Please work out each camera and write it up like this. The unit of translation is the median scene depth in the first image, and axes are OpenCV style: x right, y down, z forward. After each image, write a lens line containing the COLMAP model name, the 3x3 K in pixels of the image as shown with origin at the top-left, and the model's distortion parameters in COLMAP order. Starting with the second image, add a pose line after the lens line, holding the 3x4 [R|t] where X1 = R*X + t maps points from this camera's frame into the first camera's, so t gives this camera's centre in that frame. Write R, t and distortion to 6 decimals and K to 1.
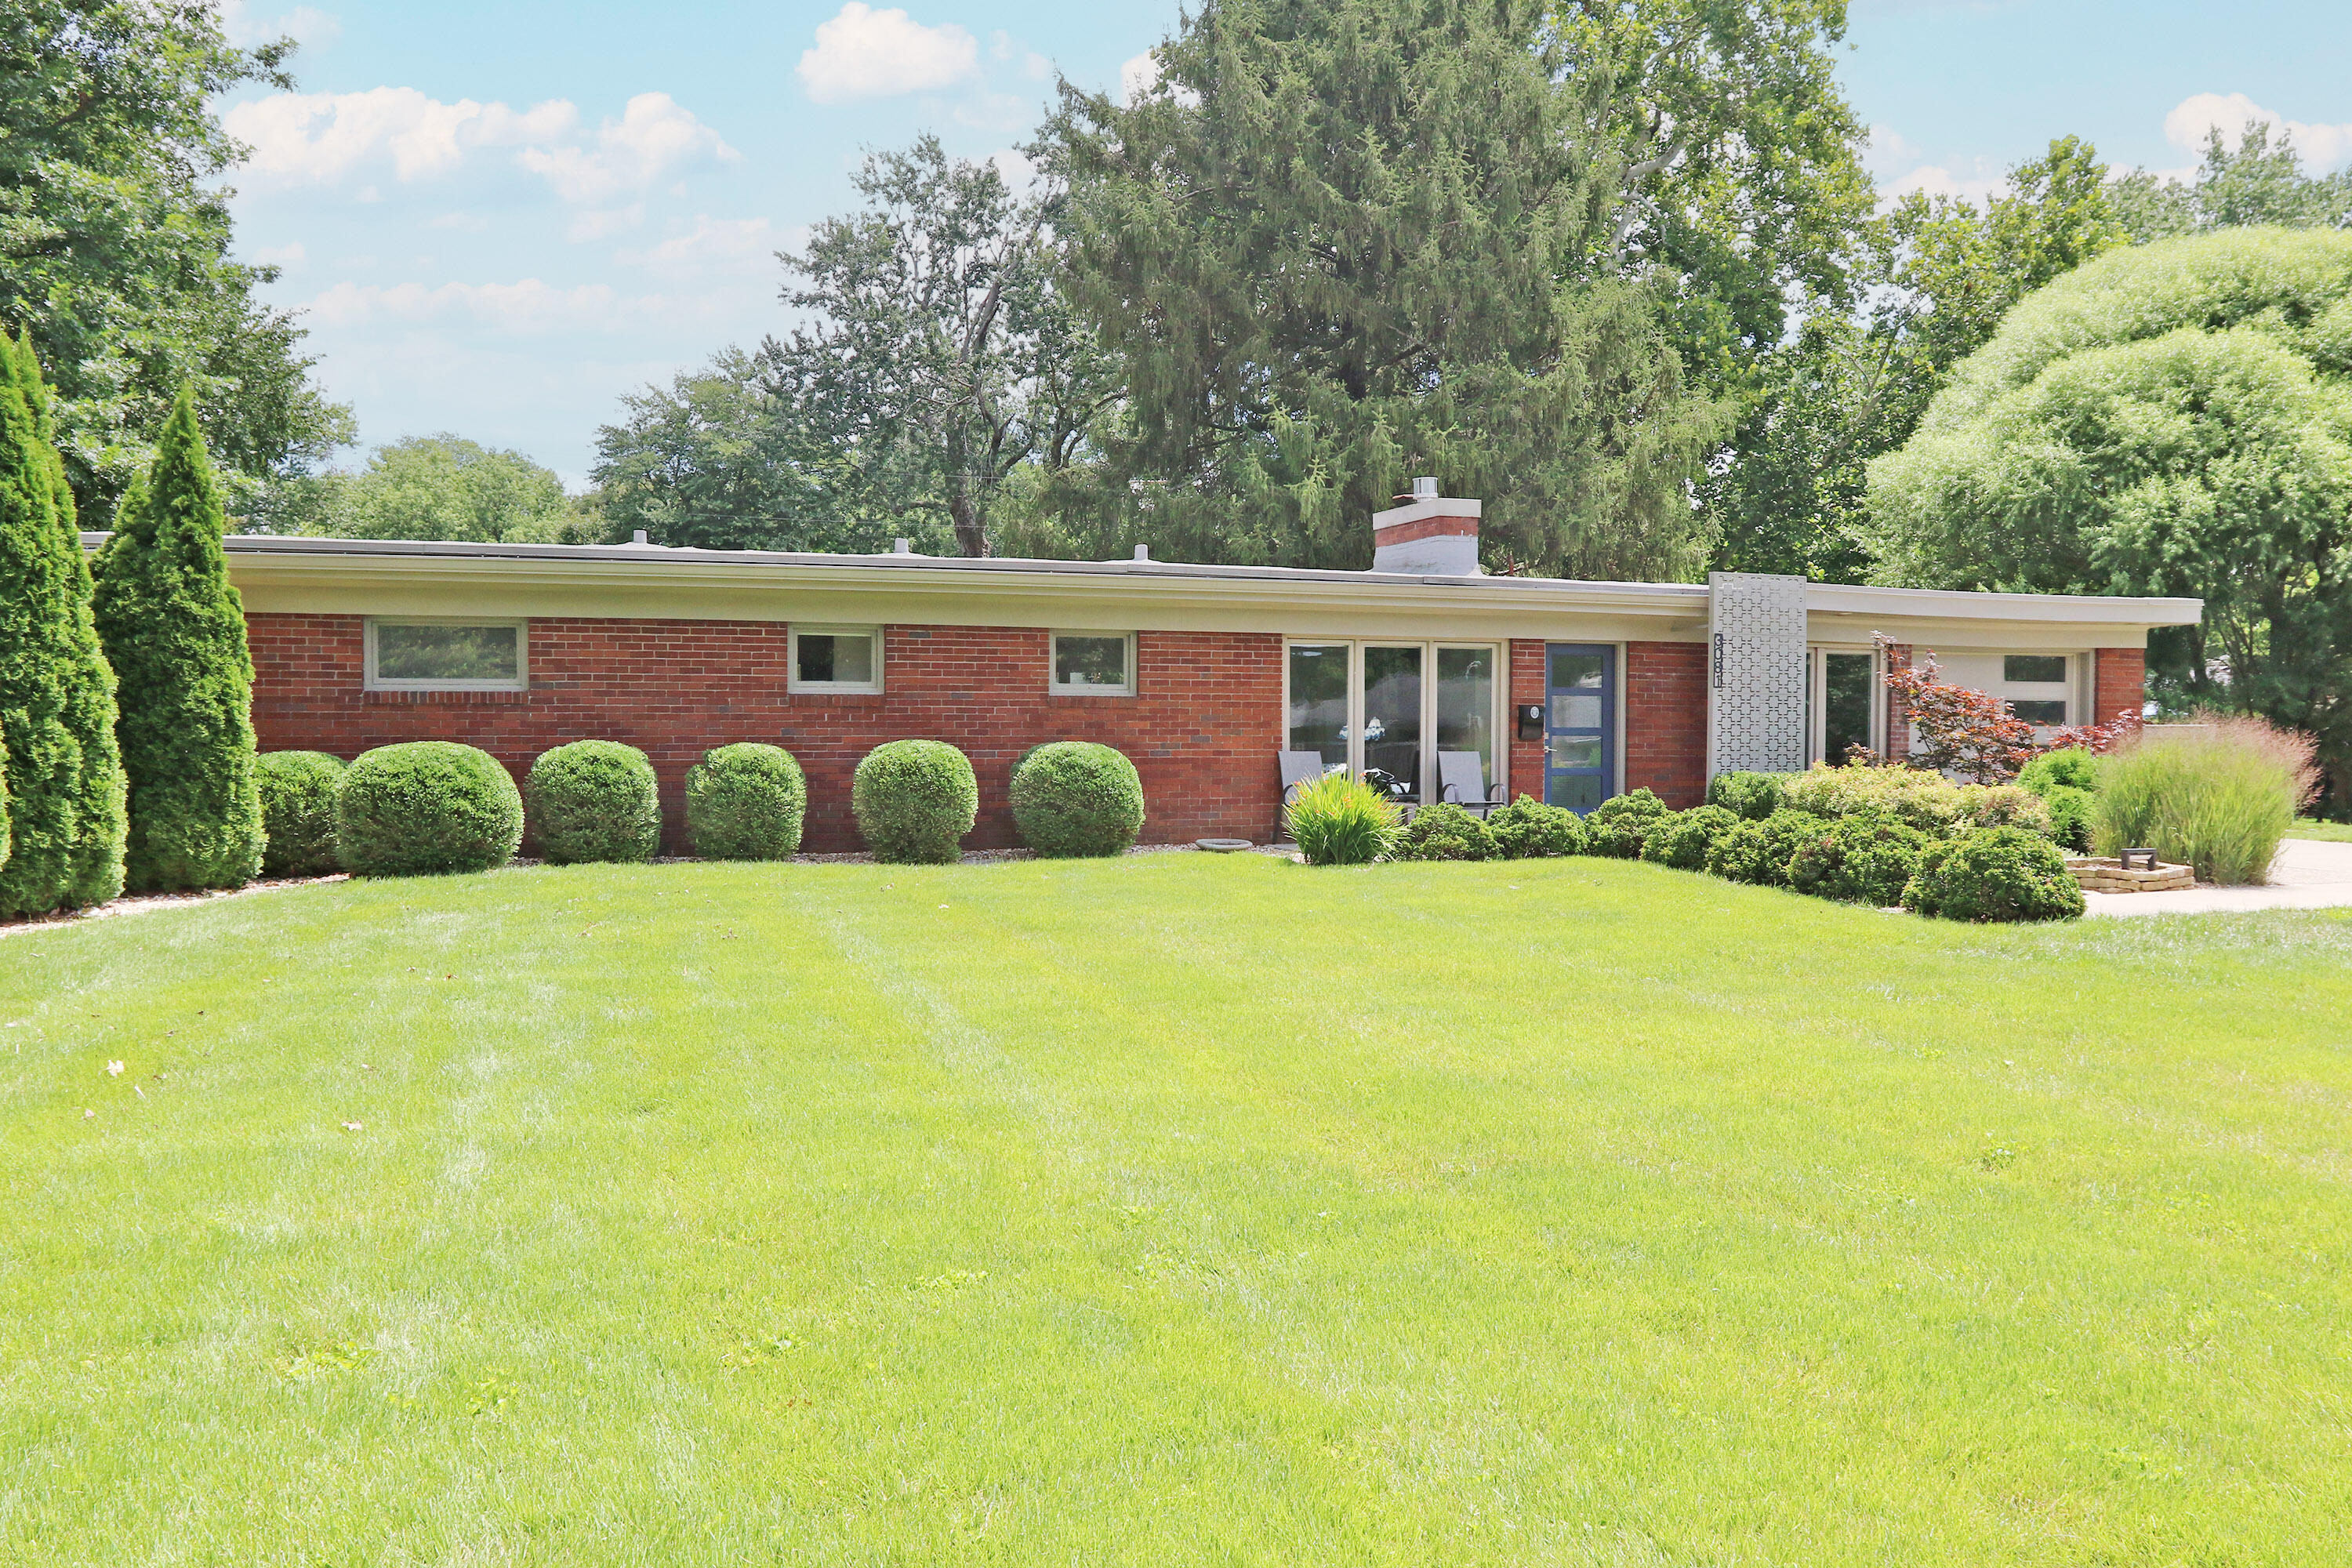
lens RADIAL K [[1756.7, 0, 1189.6], [0, 1756.7, 784.2], [0, 0, 1]] dist [-0.074073, 0.049046]
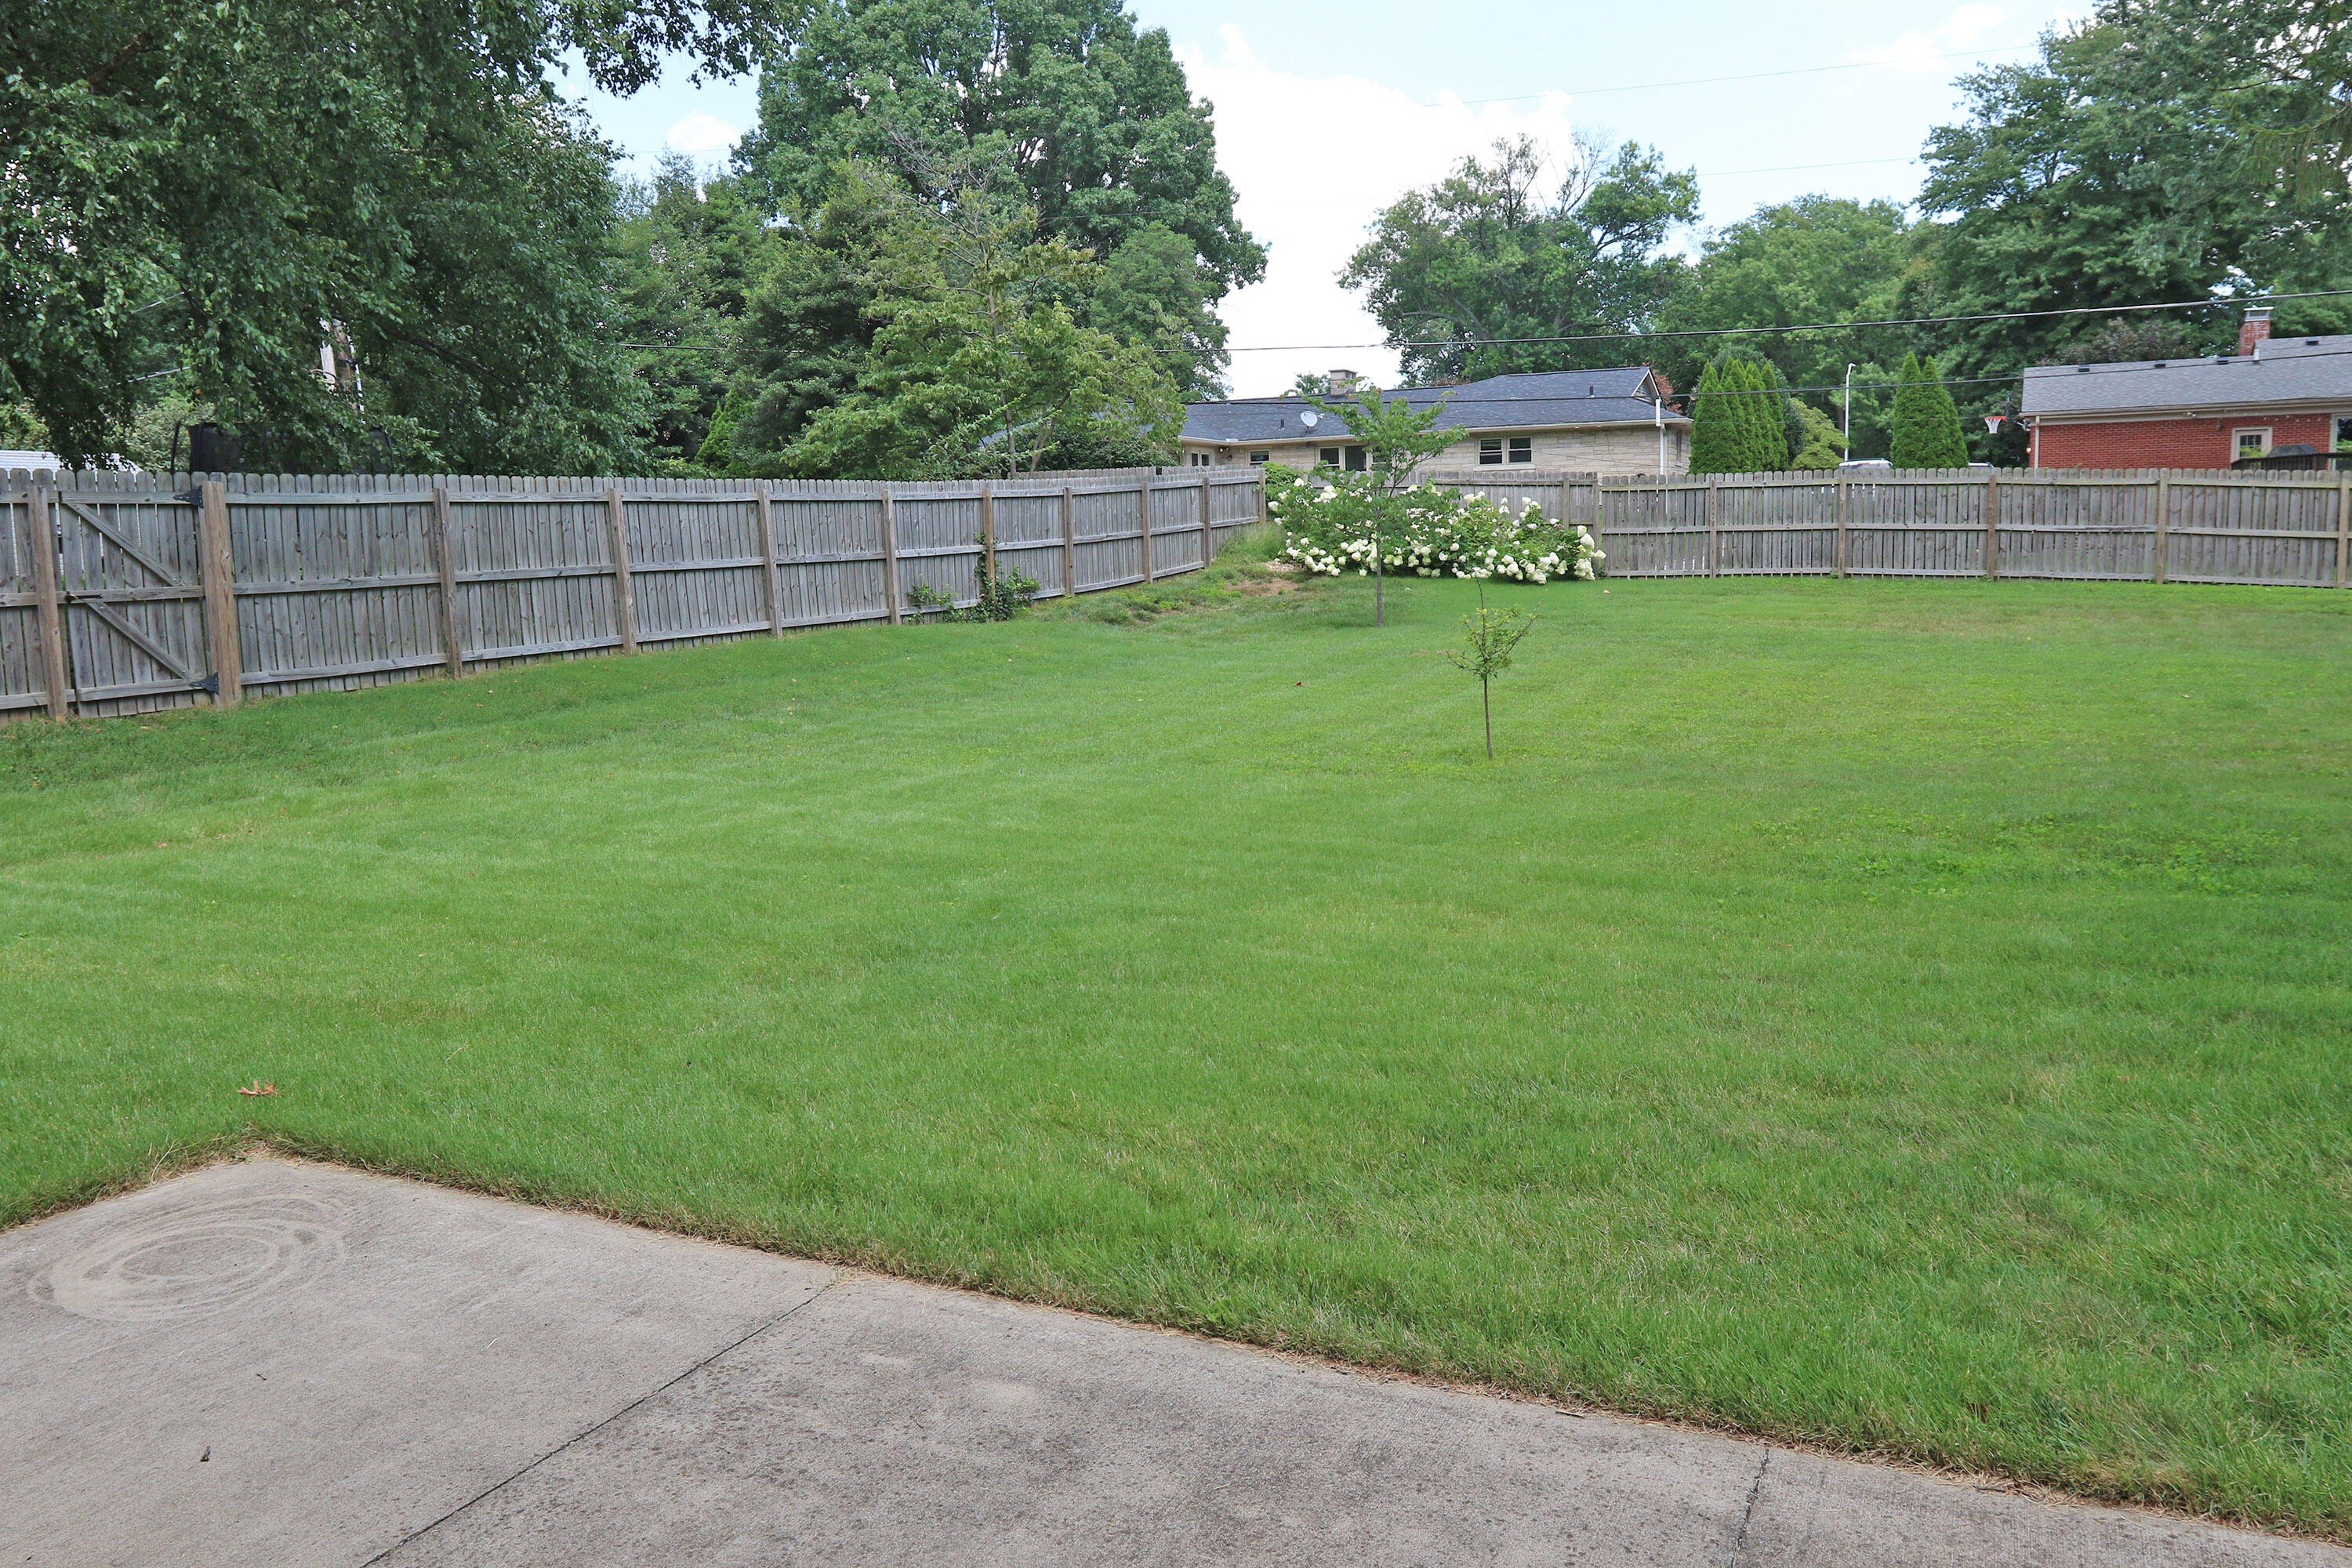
lens RADIAL K [[1756.7, 0, 1176.4], [0, 1756.7, 767.7], [0, 0, 1]] dist [-0.074073, 0.049046]
pose [[0.693859, 0.068247, -0.716869, -0.123741], [0.004589, 0.995060, 0.099173, -0.065468], [0.720096, -0.072102, 0.690118, 1.324326]]
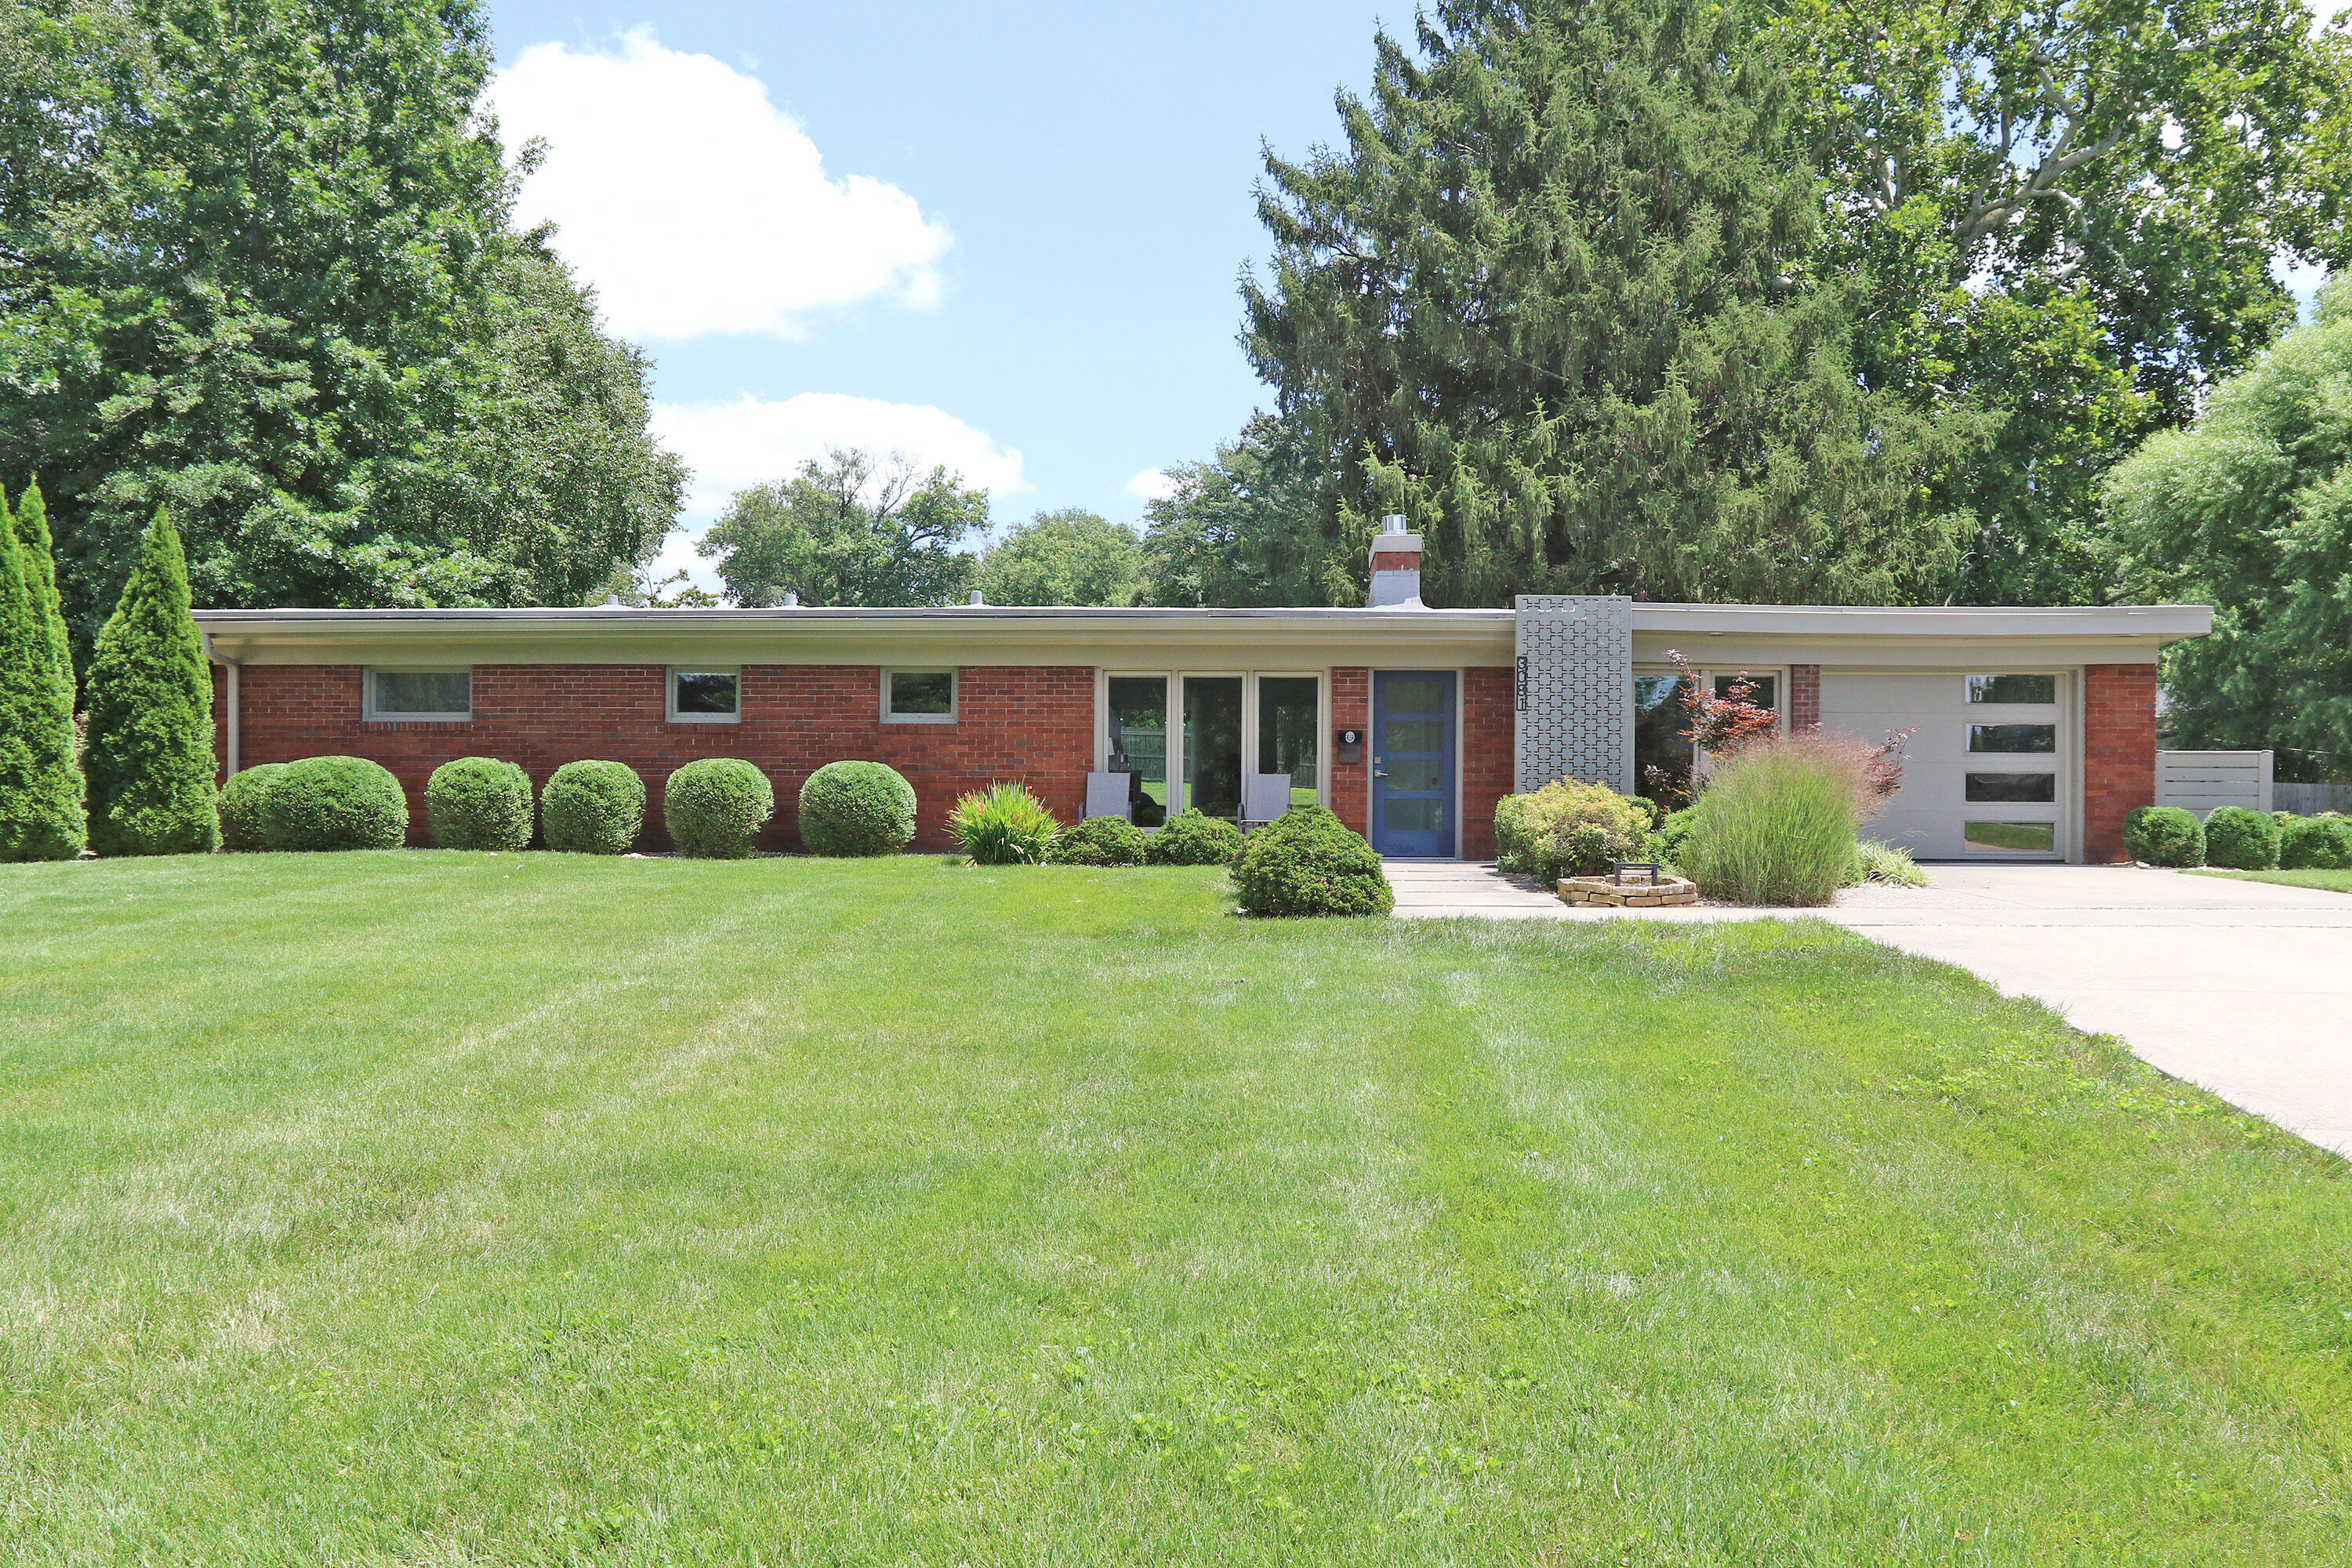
lens RADIAL K [[1756.7, 0, 1182.0], [0, 1756.7, 785.6], [0, 0, 1]] dist [-0.074073, 0.049046]
pose [[0.924568, 0.004652, -0.380988, 0.504684], [-0.016470, 0.999479, -0.027766, 0.018496], [0.380660, 0.031947, 0.924163, 0.000274]]
